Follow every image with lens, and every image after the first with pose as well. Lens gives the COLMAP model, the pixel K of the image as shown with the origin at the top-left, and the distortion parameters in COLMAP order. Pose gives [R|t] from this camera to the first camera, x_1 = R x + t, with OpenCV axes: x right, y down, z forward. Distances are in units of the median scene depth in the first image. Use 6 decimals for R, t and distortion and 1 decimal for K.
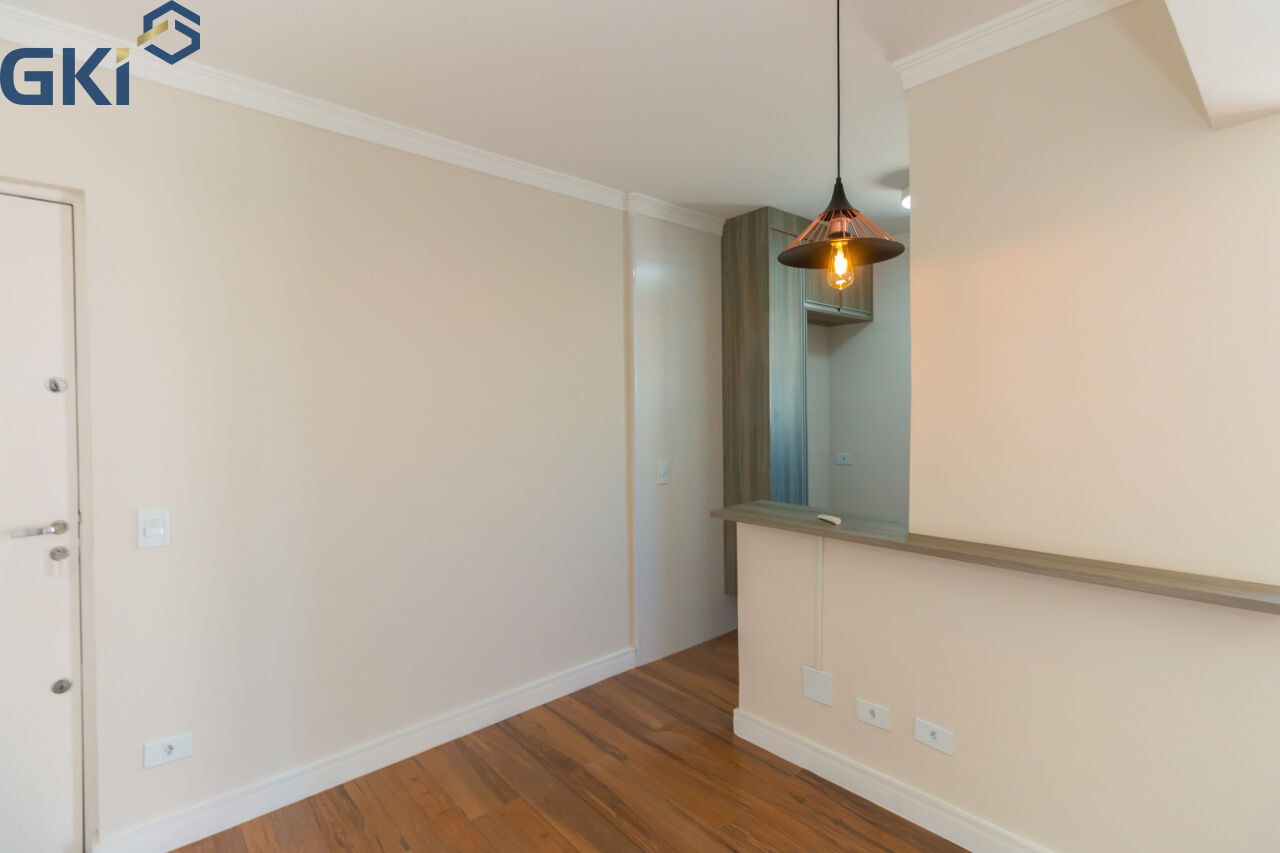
lens RADIAL K [[600.1, 0, 647.3], [0, 600.1, 416.4], [0, 0, 1]] dist [0.004793, 0.000052]
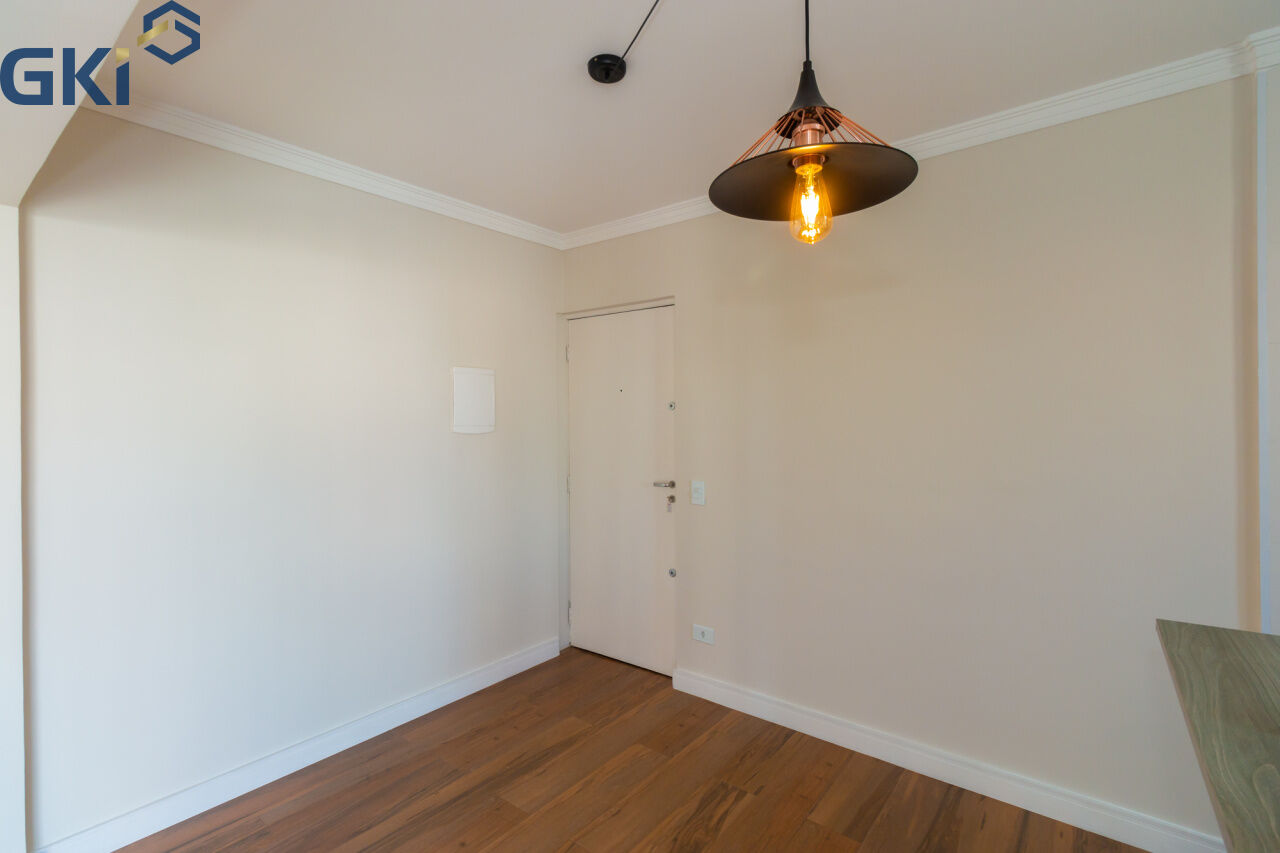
lens RADIAL K [[582.3, 0, 640.7], [0, 582.3, 414.4], [0, 0, 1]] dist [0.002029, 0.000150]
pose [[0.170122, 0.006555, -0.985401, 0.596312], [-0.006135, 0.999966, 0.005593, -0.028526], [0.985404, 0.005094, 0.170156, 0.499590]]
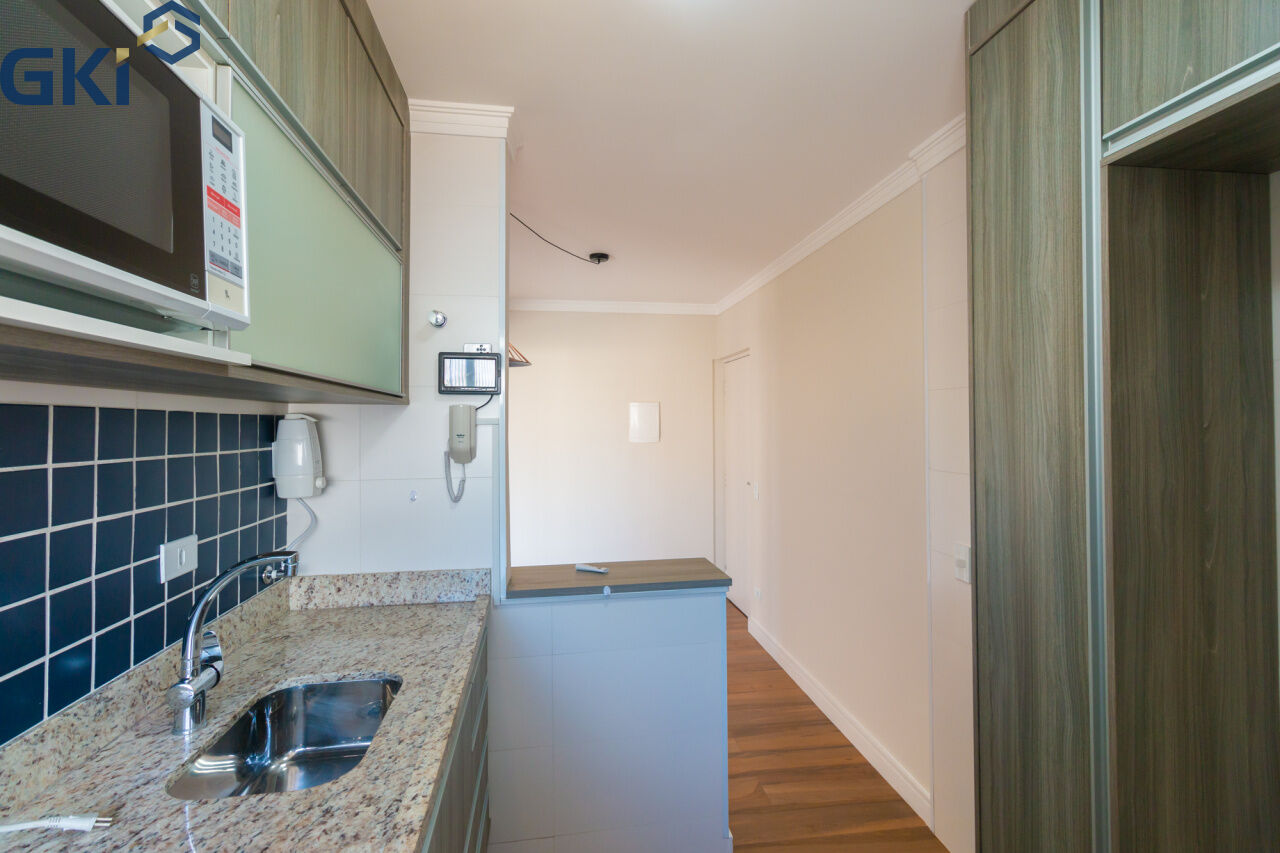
lens RADIAL K [[596.1, 0, 646.7], [0, 596.1, 418.0], [0, 0, 1]] dist [0.003710, -0.000274]
pose [[-0.543415, 0.000207, -0.839464, 1.051783], [-0.006412, 0.999970, 0.004398, -0.082697], [0.839440, 0.007773, -0.543397, 1.588526]]
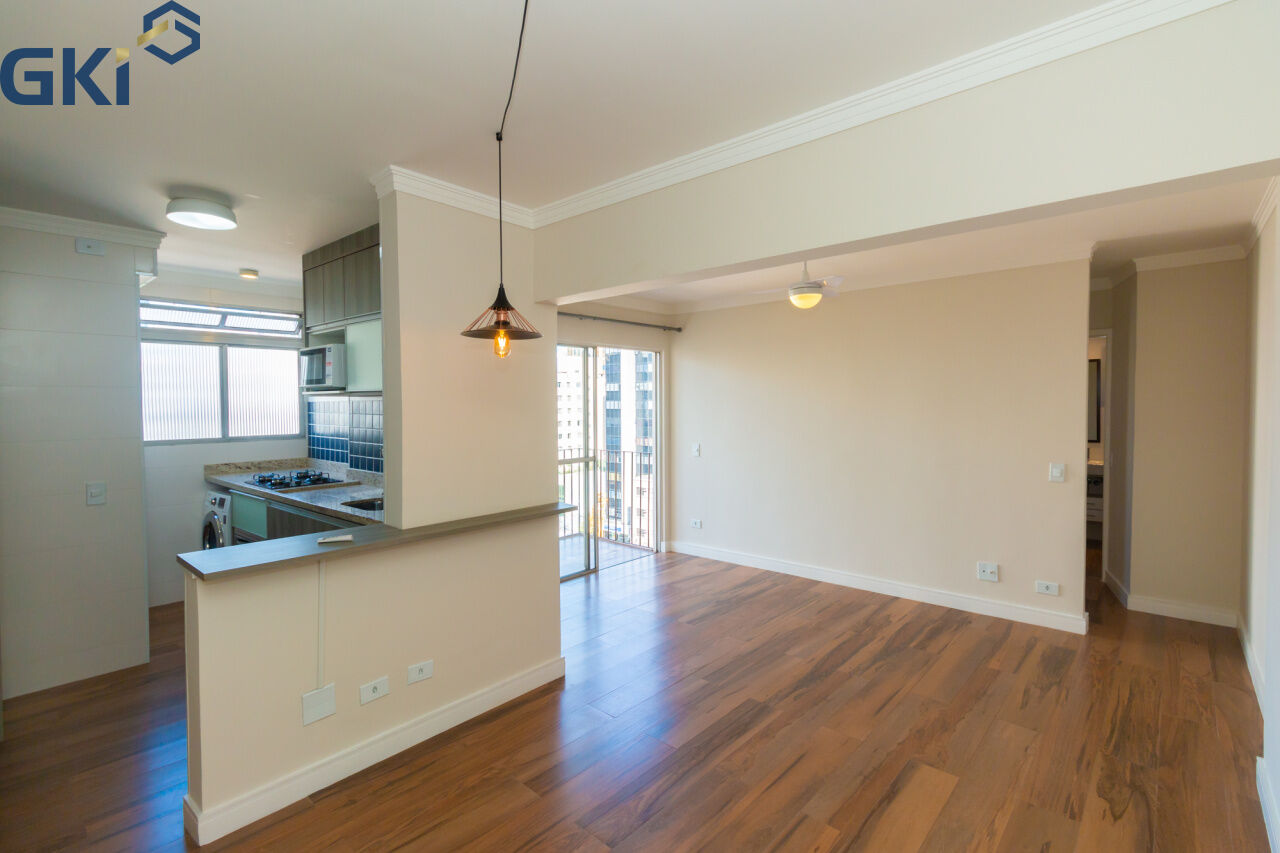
lens RADIAL K [[596.3, 0, 640.9], [0, 596.3, 418.8], [0, 0, 1]] dist [0.012353, 0.000117]
pose [[-0.111704, -0.017560, 0.993586, -0.821751], [0.021199, 0.999574, 0.020049, -0.056326], [-0.993515, 0.023303, -0.111285, 0.563371]]
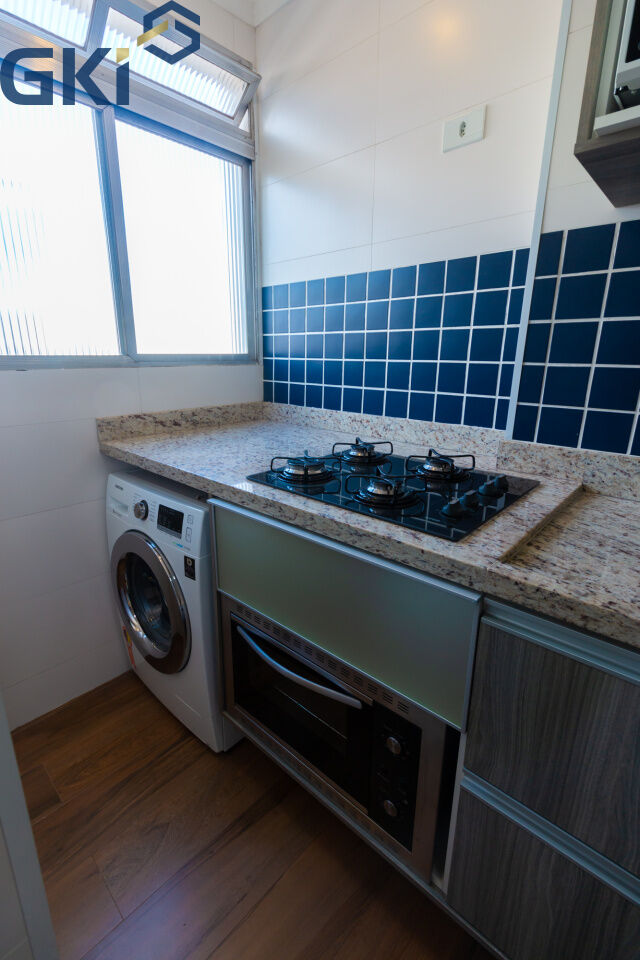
lens RADIAL K [[438.8, 0, 314.4], [0, 438.8, 477.3], [0, 0, 1]] dist [0.002032, 0.000256]
pose [[-0.082788, -0.263669, 0.961054, 0.743964], [0.009459, 0.964113, 0.265323, 0.027017], [-0.996522, 0.031056, -0.077323, 1.578225]]
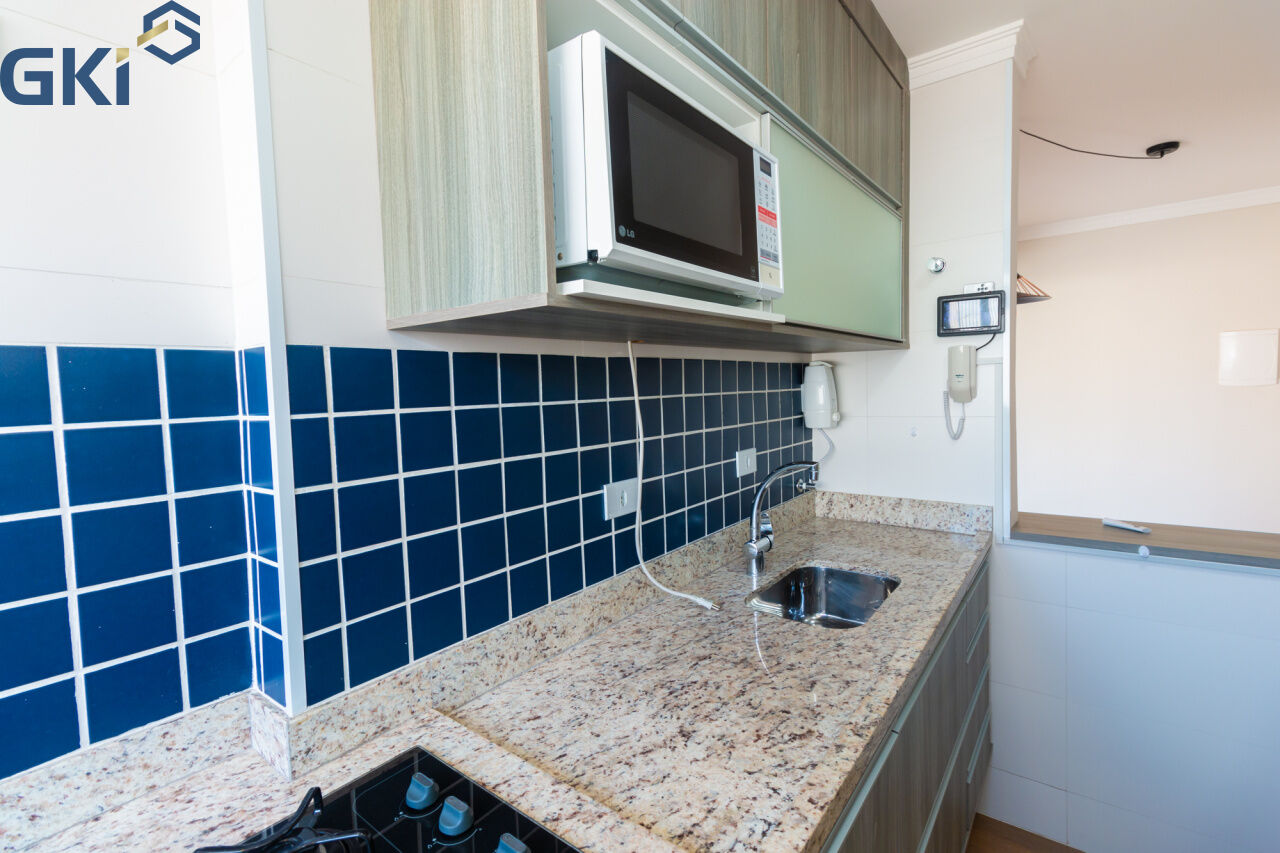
lens RADIAL K [[585.0, 0, 645.3], [0, 585.0, 415.7], [0, 0, 1]] dist [0.002032, 0.000256]
pose [[-0.984360, 0.046434, -0.169937, 1.088981], [0.034825, 0.996892, 0.070669, -0.070763], [0.172690, 0.063646, -0.982918, 1.676146]]
